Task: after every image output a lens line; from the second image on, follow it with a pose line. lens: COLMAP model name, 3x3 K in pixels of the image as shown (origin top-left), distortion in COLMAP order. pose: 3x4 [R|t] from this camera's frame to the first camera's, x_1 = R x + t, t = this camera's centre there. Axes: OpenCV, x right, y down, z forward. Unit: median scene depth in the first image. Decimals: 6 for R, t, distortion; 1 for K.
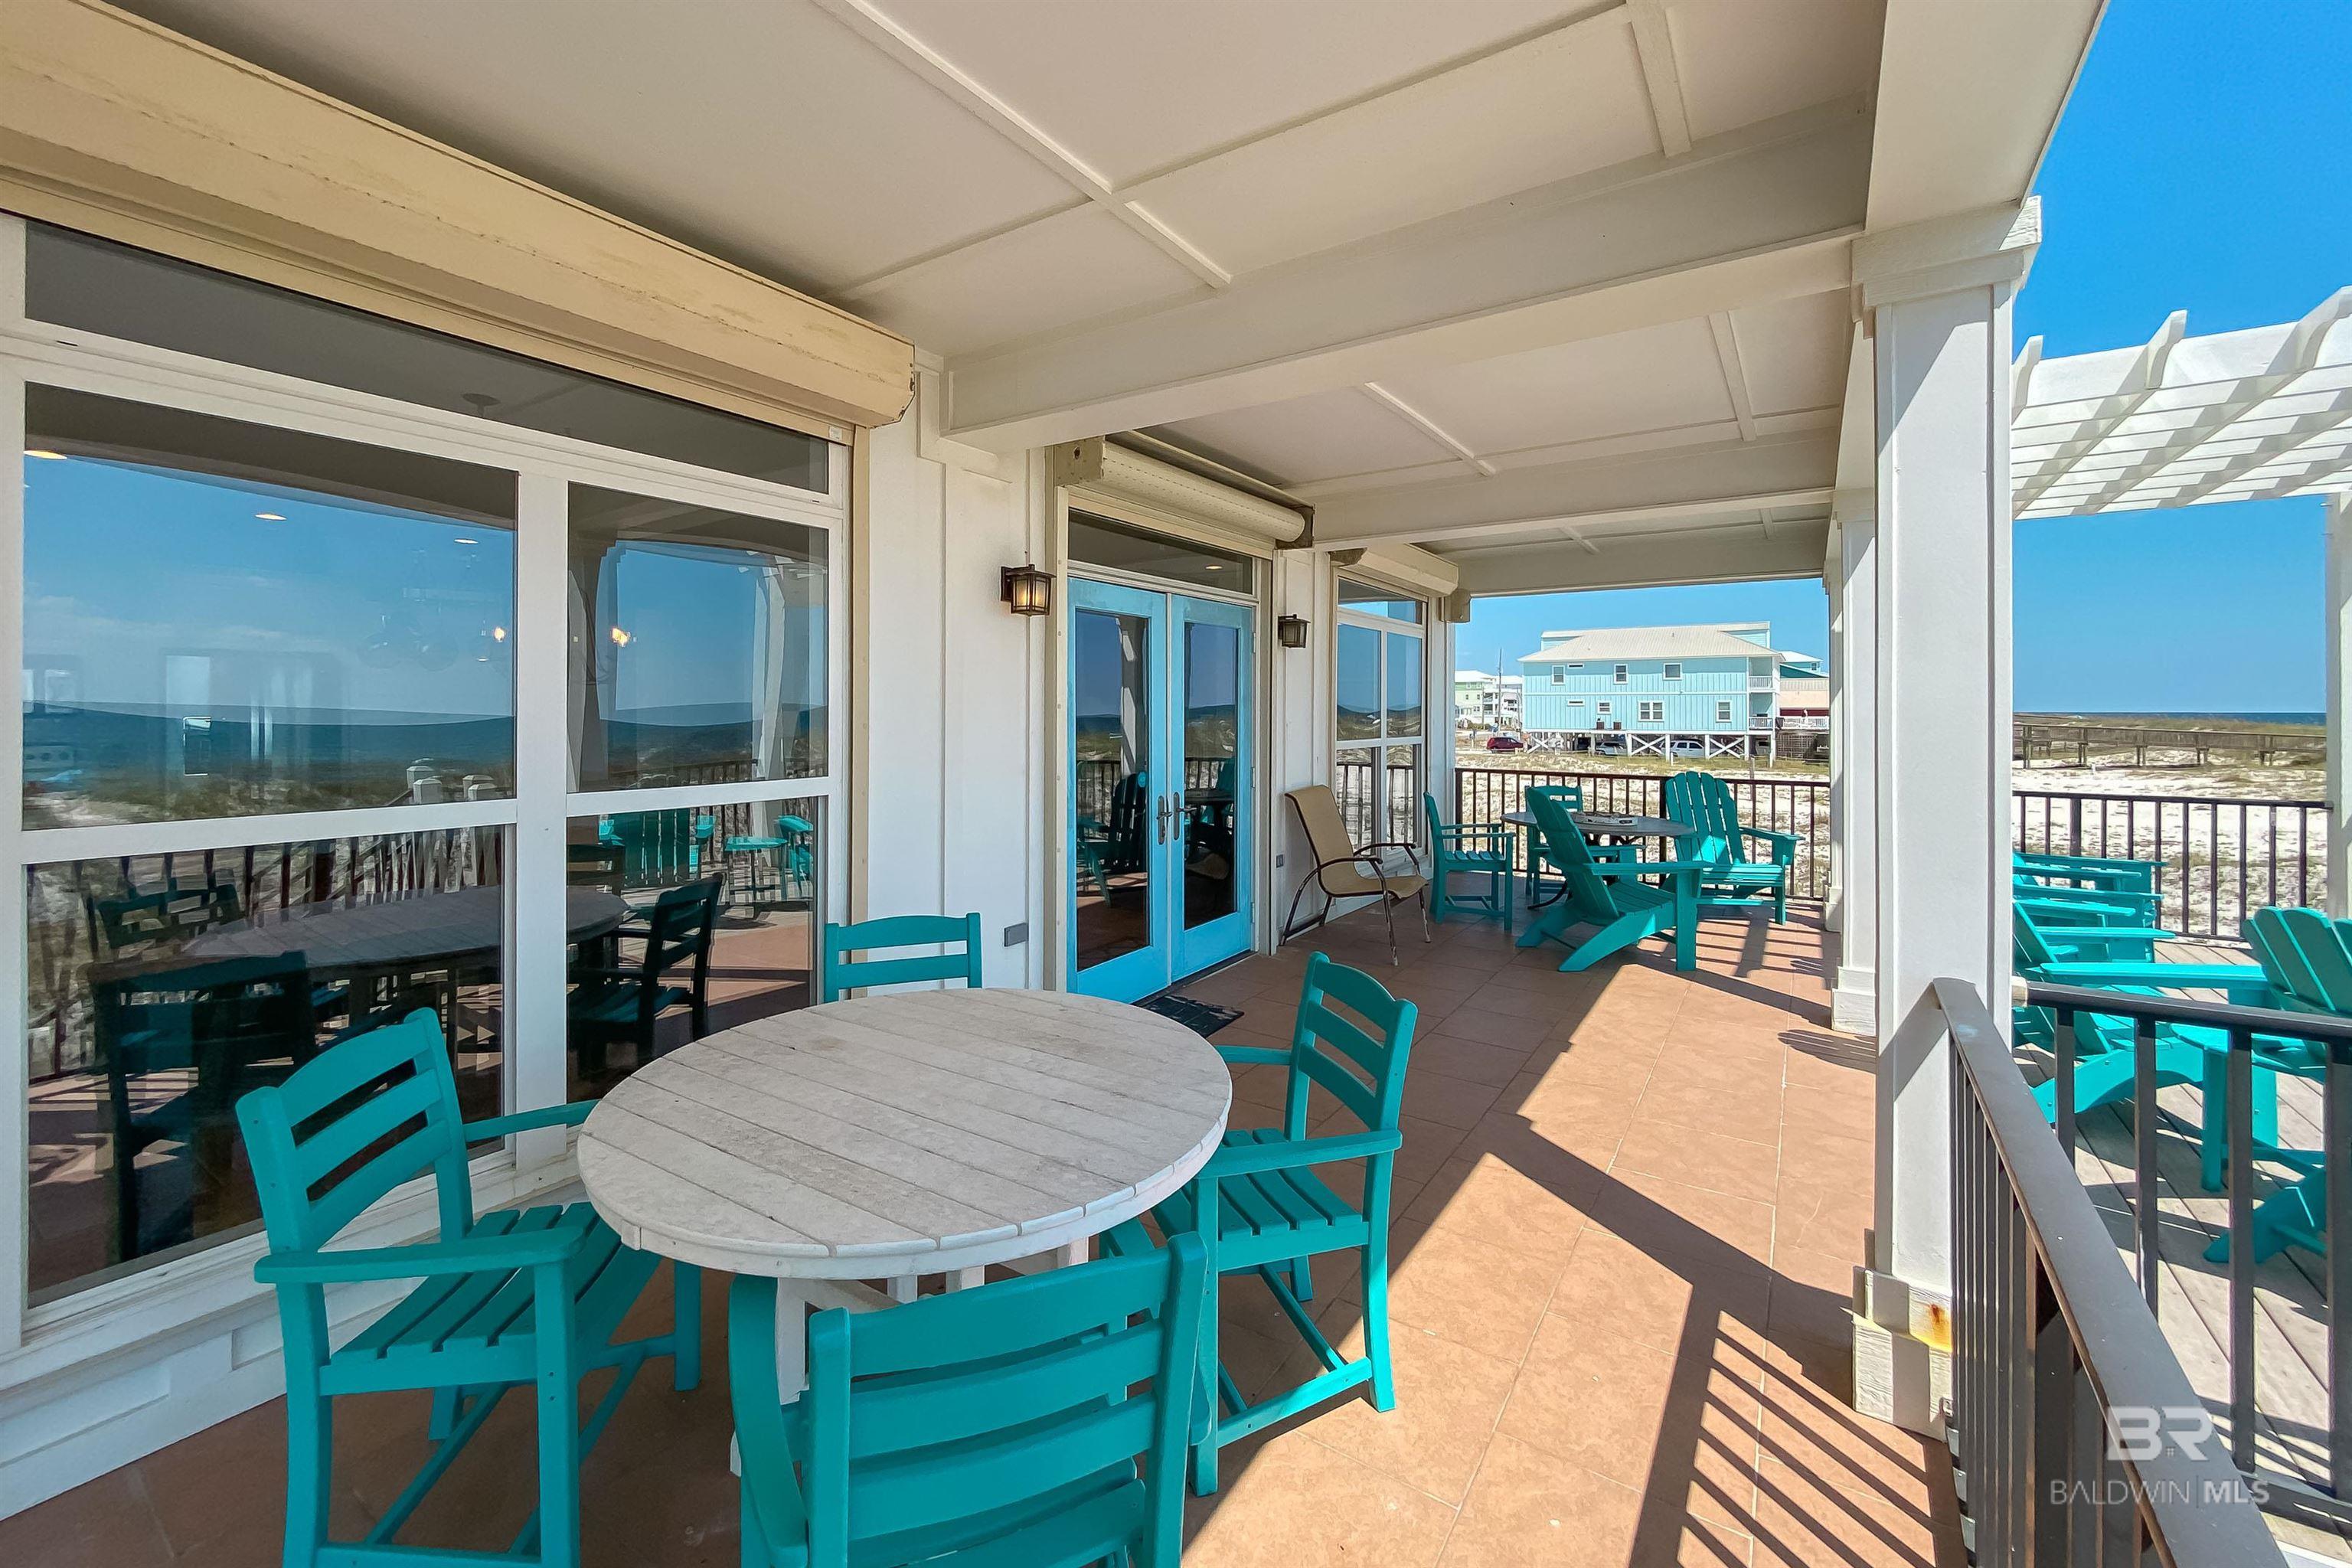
lens RADIAL K [[945.8, 0, 1182.7], [0, 945.8, 706.1], [0, 0, 1]] dist [0.014862, -0.006312]
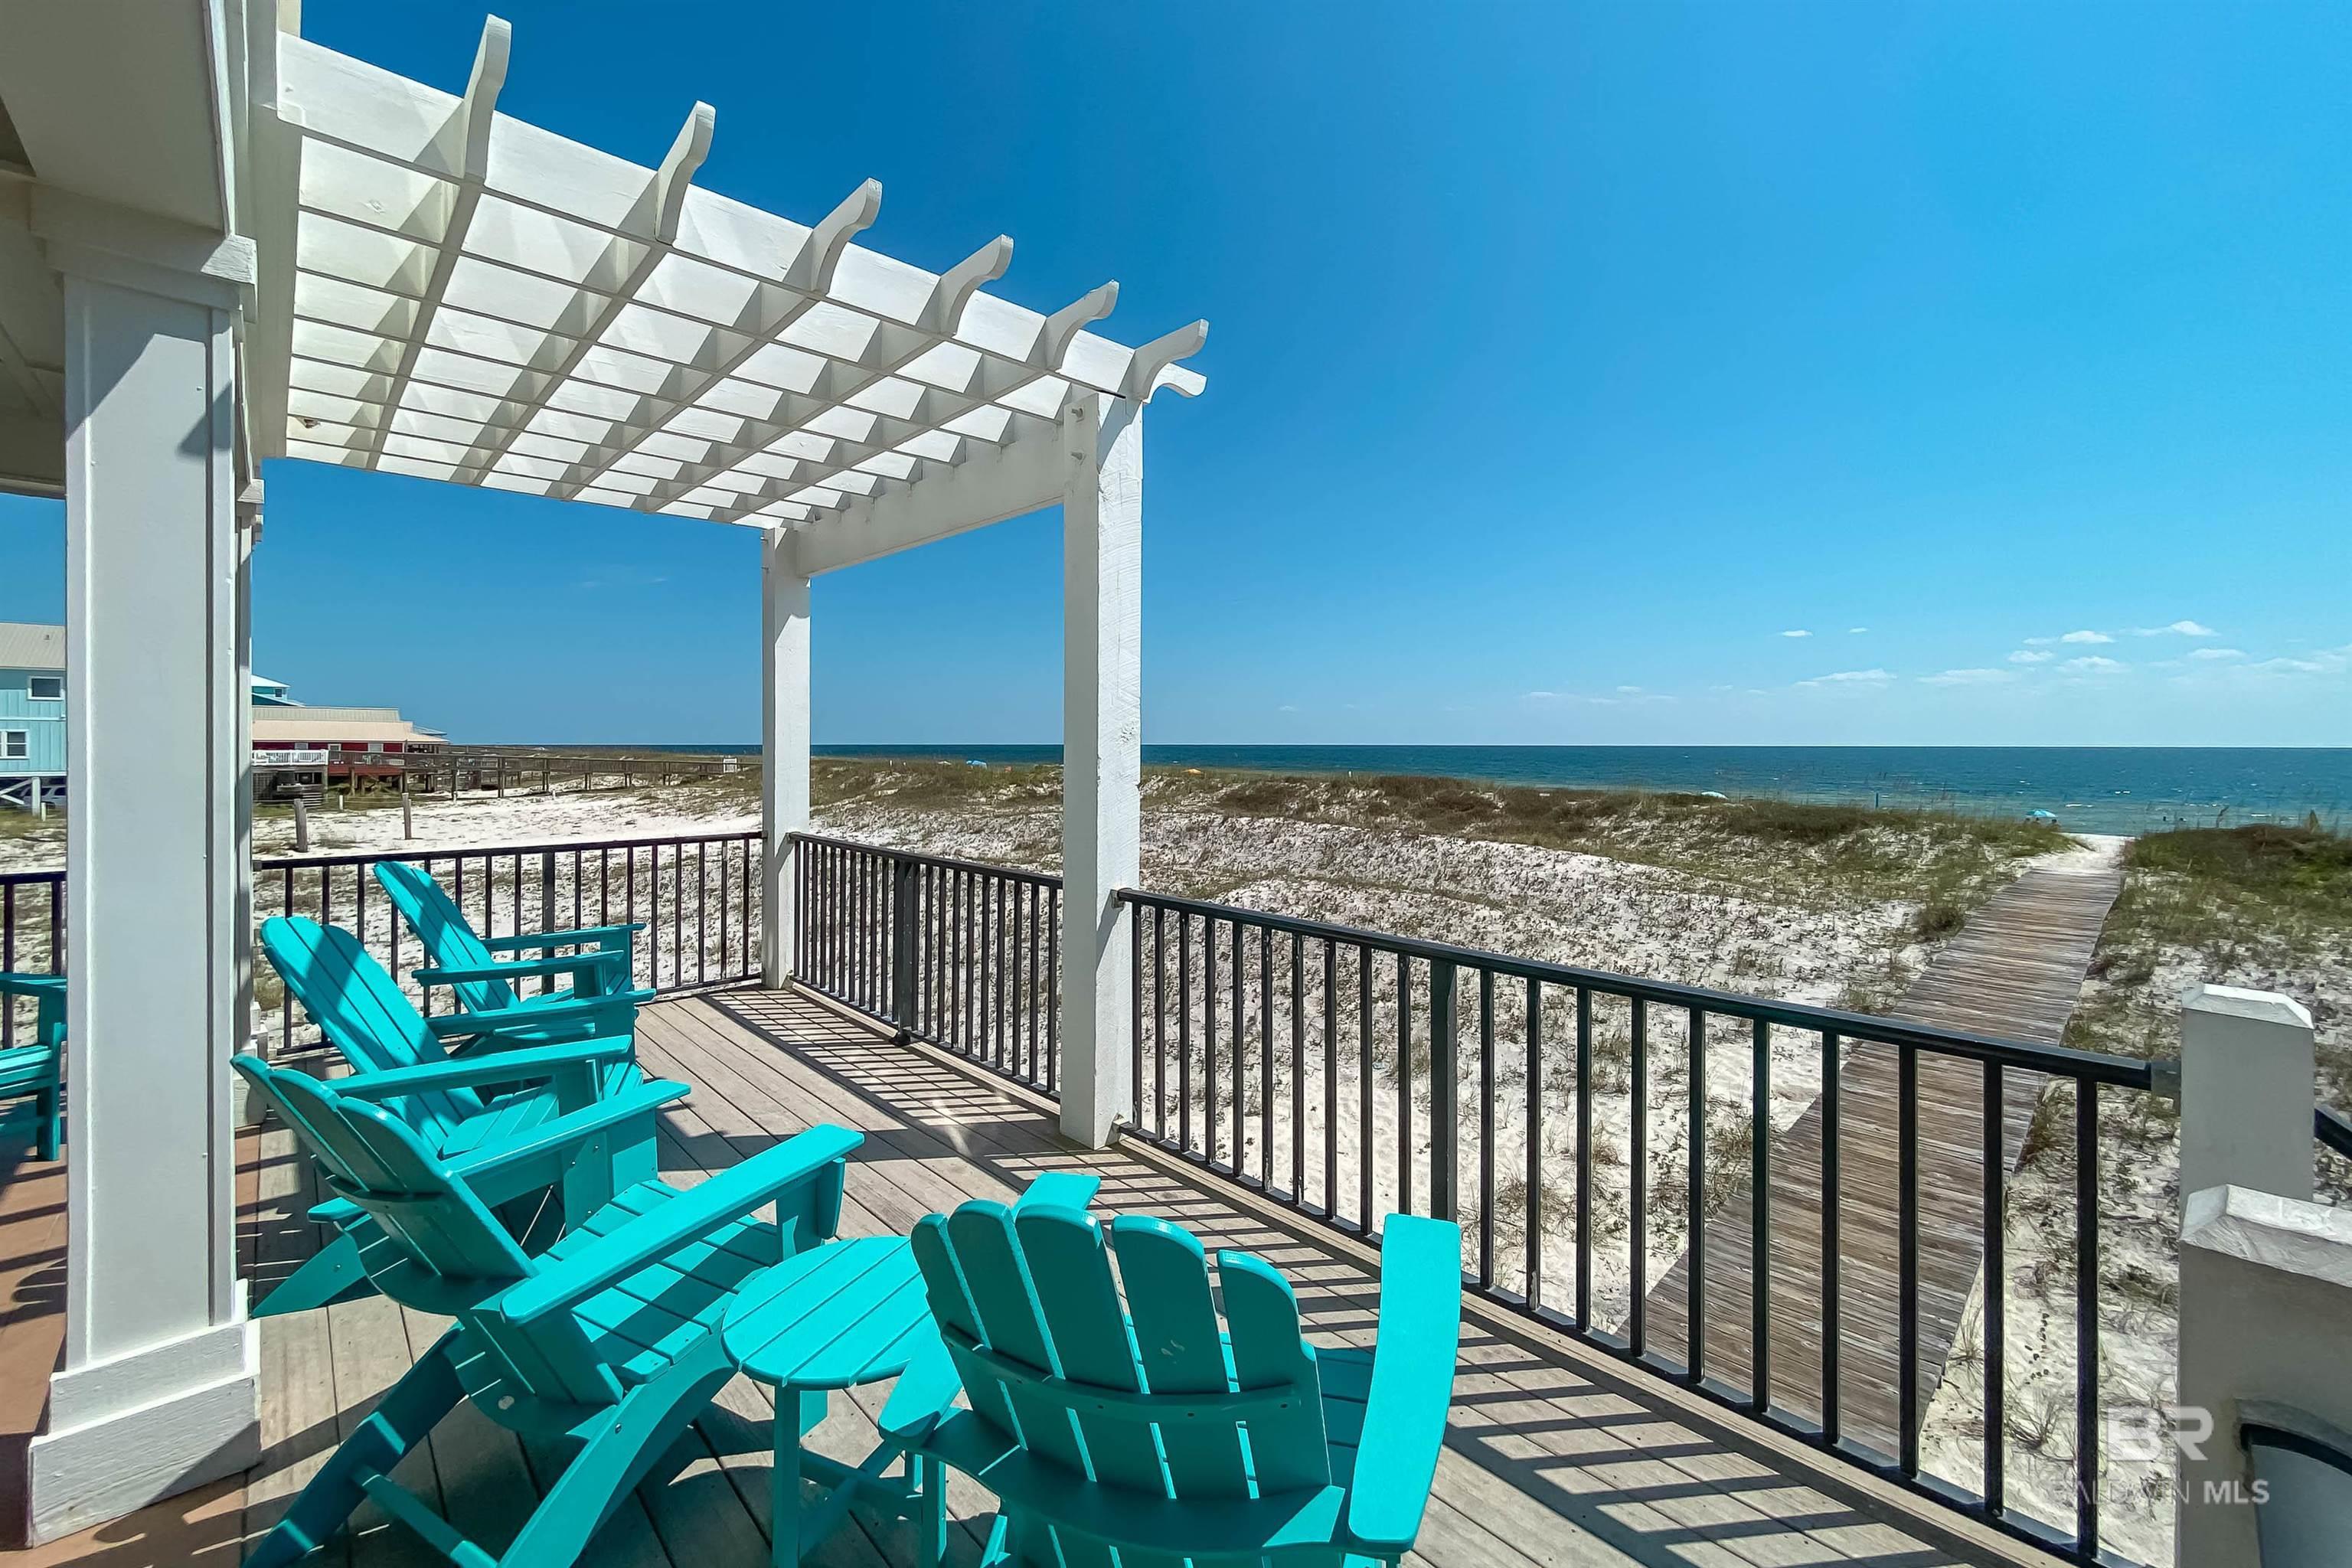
lens RADIAL K [[966.7, 0, 1176.4], [0, 966.7, 741.6], [0, 0, 1]] dist [-0.012075, 0.000768]
pose [[0.231268, 0.001410, 0.972889, 0.098680], [-0.004501, 0.999990, -0.000379, 0.000931], [-0.972880, -0.004292, 0.231272, 0.108116]]
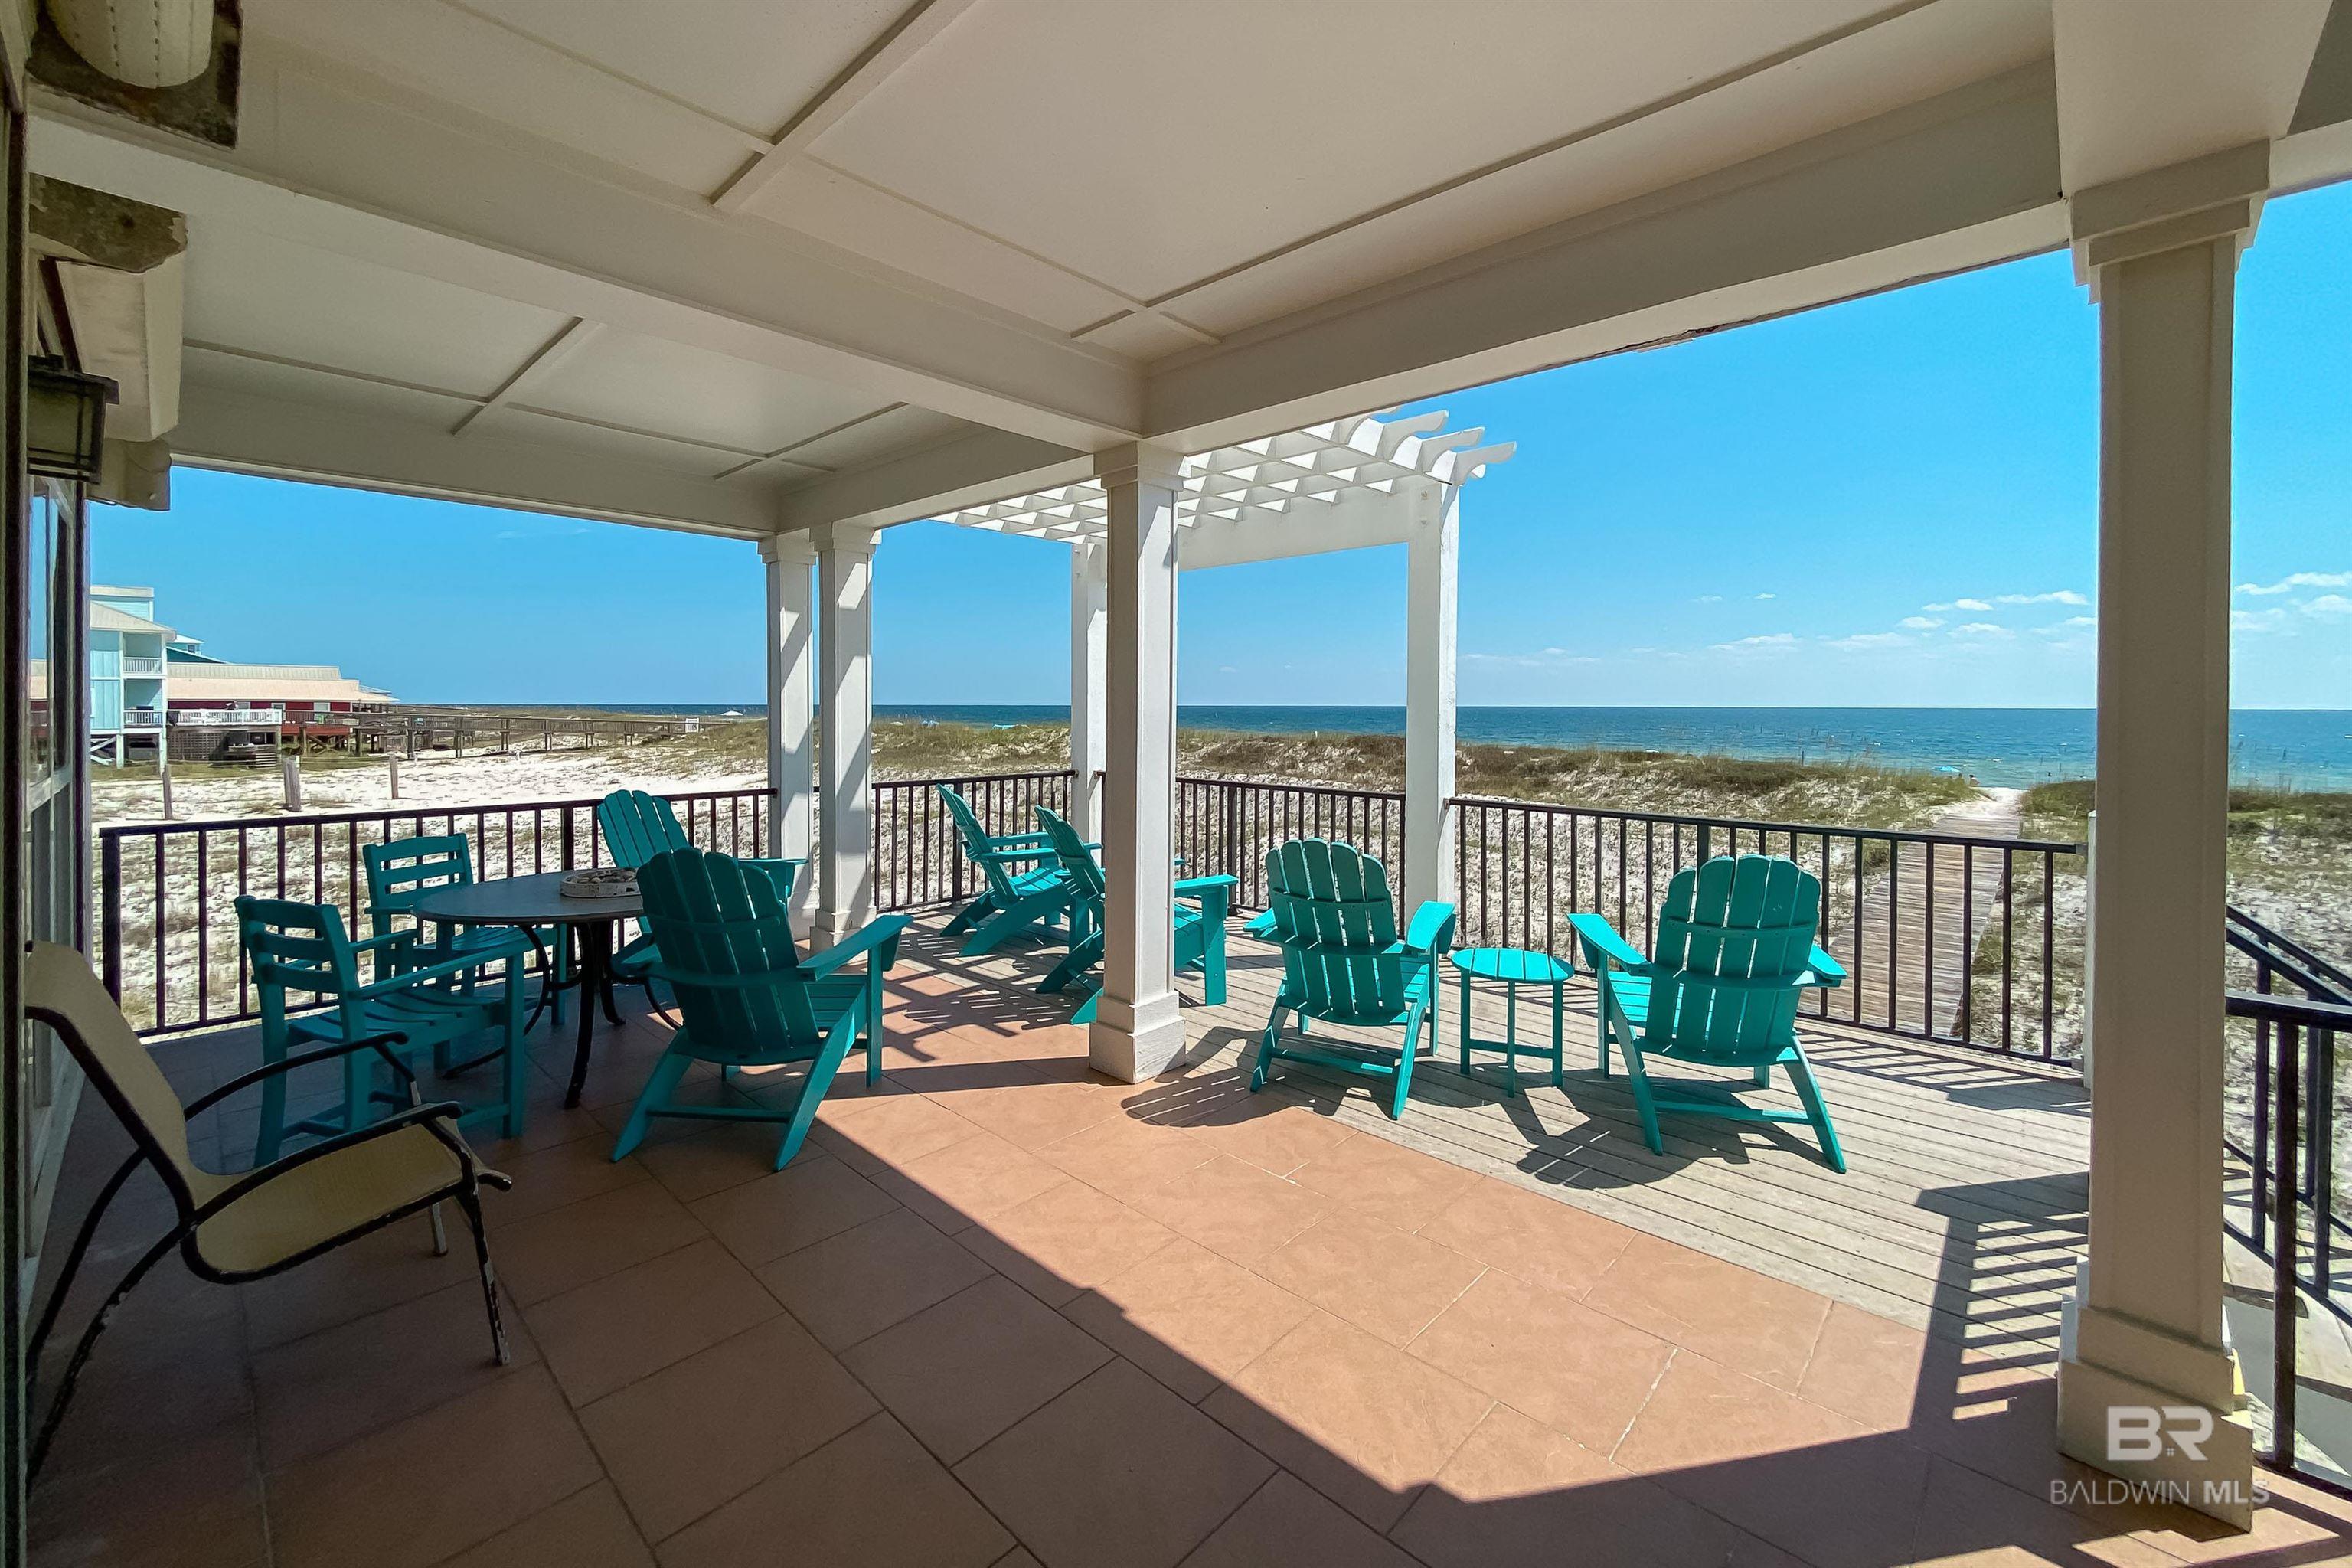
lens RADIAL K [[958.0, 0, 1170.2], [0, 958.0, 709.1], [0, 0, 1]] dist [-0.018383, -0.000352]
pose [[0.182310, -0.005152, 0.983228, -0.031351], [-0.006124, 0.999961, 0.006375, 0.001363], [-0.983222, -0.007183, 0.182272, 0.197058]]
